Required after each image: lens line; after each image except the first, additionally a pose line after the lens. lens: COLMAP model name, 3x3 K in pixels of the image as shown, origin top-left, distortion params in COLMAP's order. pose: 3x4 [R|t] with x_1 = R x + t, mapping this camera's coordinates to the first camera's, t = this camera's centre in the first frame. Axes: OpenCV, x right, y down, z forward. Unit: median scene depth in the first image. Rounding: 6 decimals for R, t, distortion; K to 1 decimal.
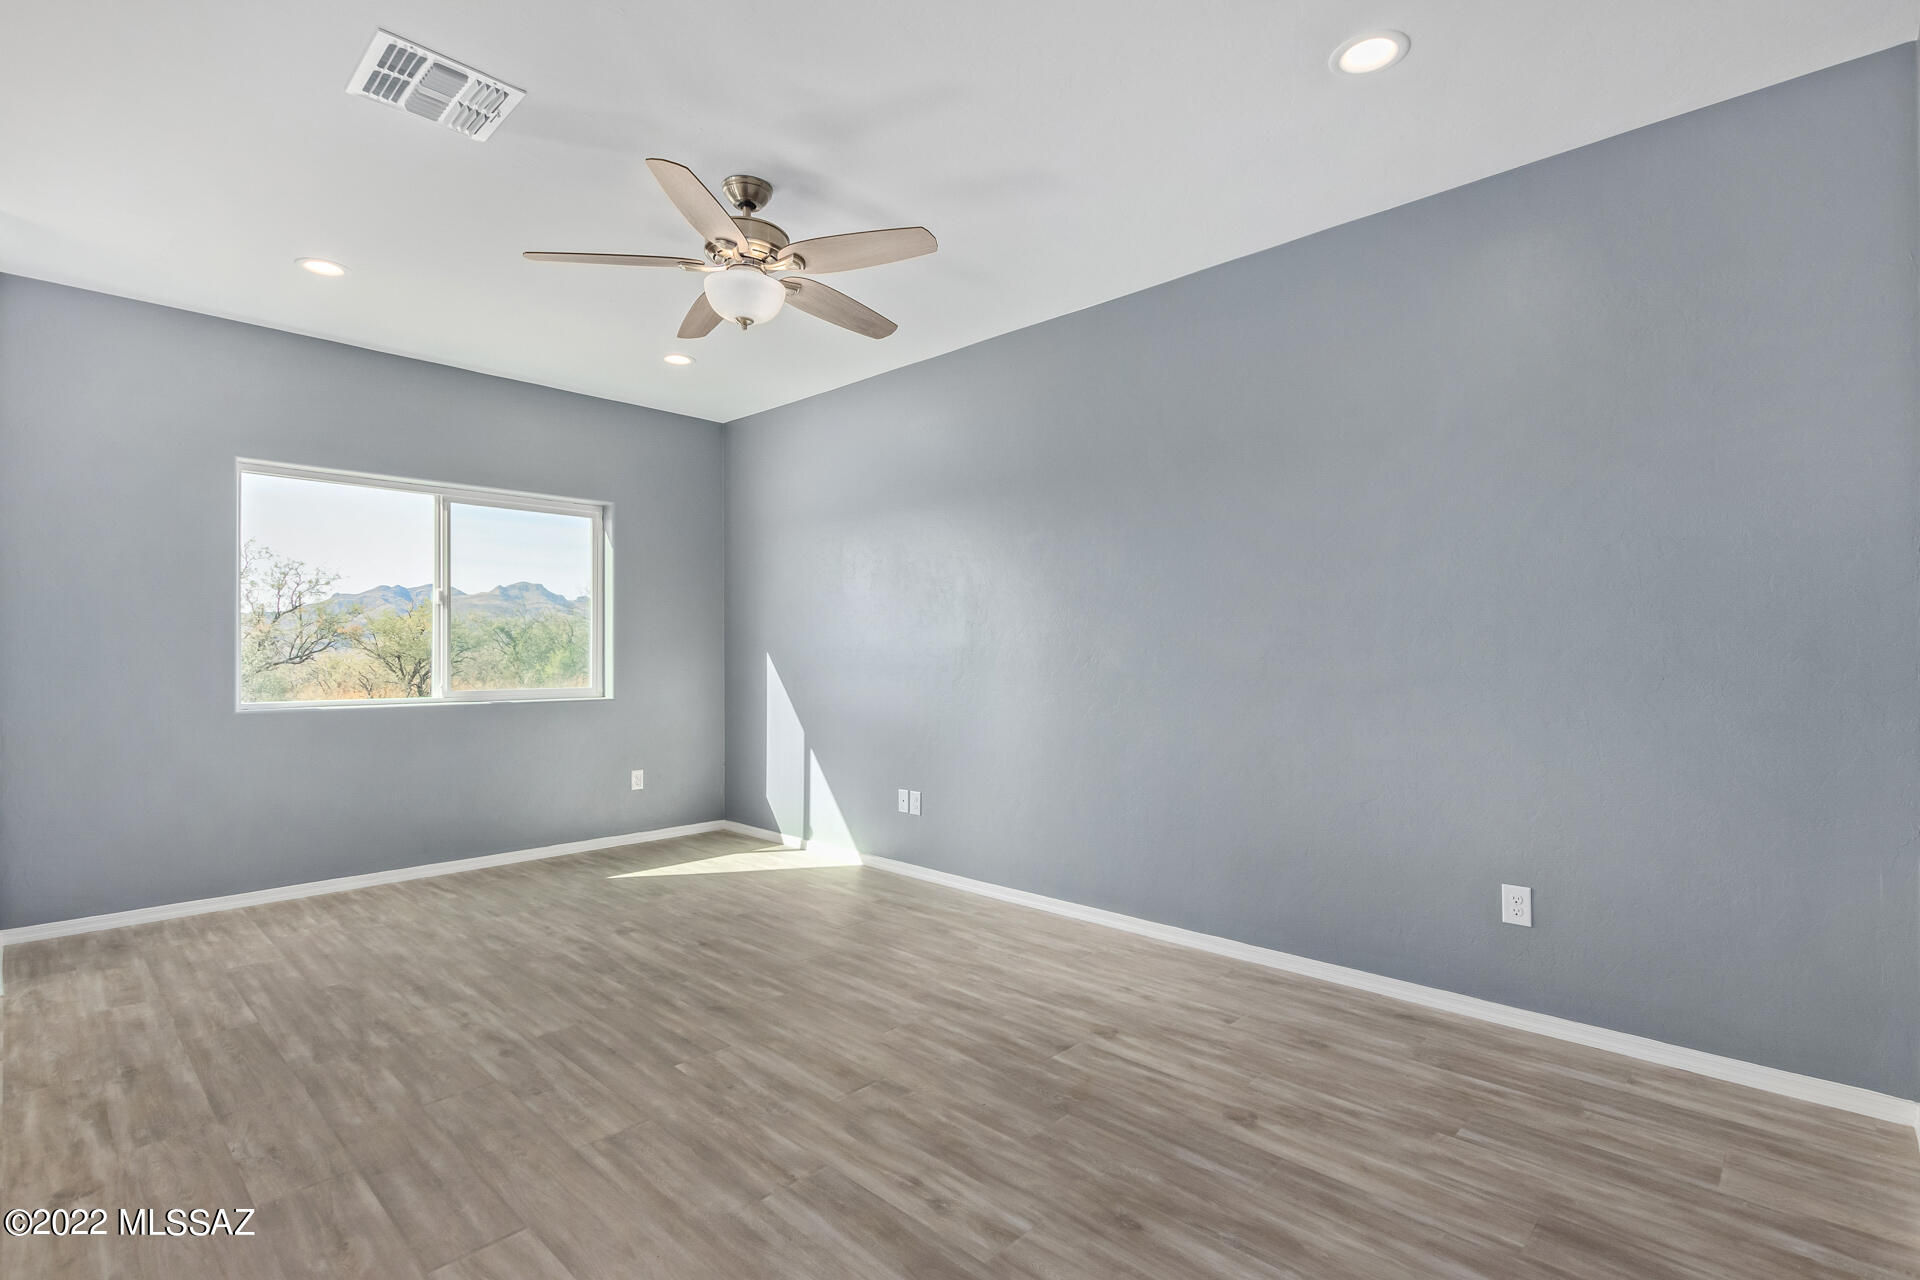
lens RADIAL K [[900.6, 0, 943.8], [0, 900.6, 650.0], [0, 0, 1]] dist [0.002389, 0.000163]
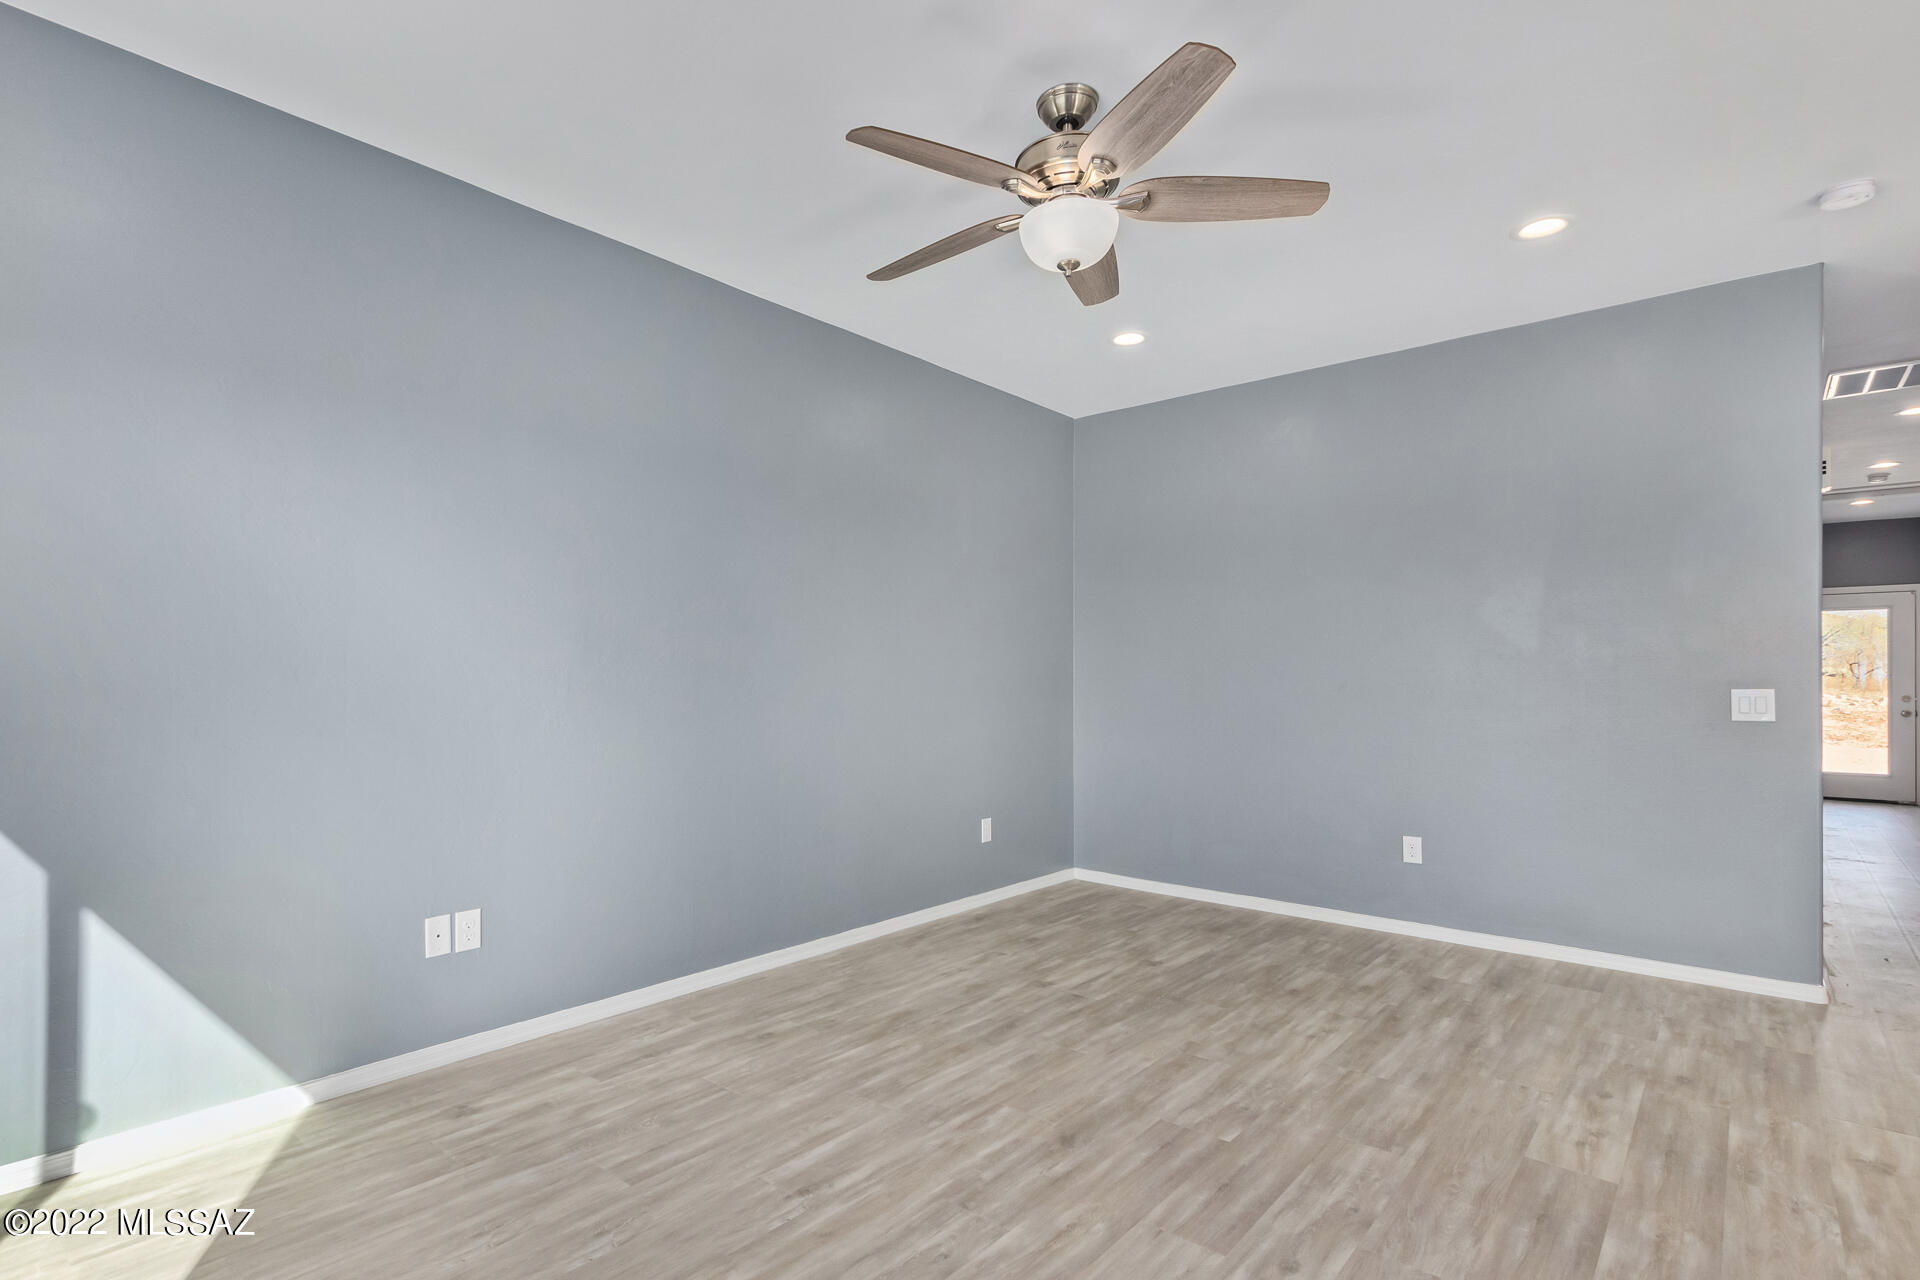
lens RADIAL K [[973.0, 0, 898.8], [0, 973.0, 667.3], [0, 0, 1]] dist [-0.002221, -0.001050]
pose [[-0.045710, 0.008567, 0.998918, -1.180494], [-0.002614, 0.999959, -0.008696, 0.005160], [-0.998951, -0.003009, -0.045686, 1.301876]]
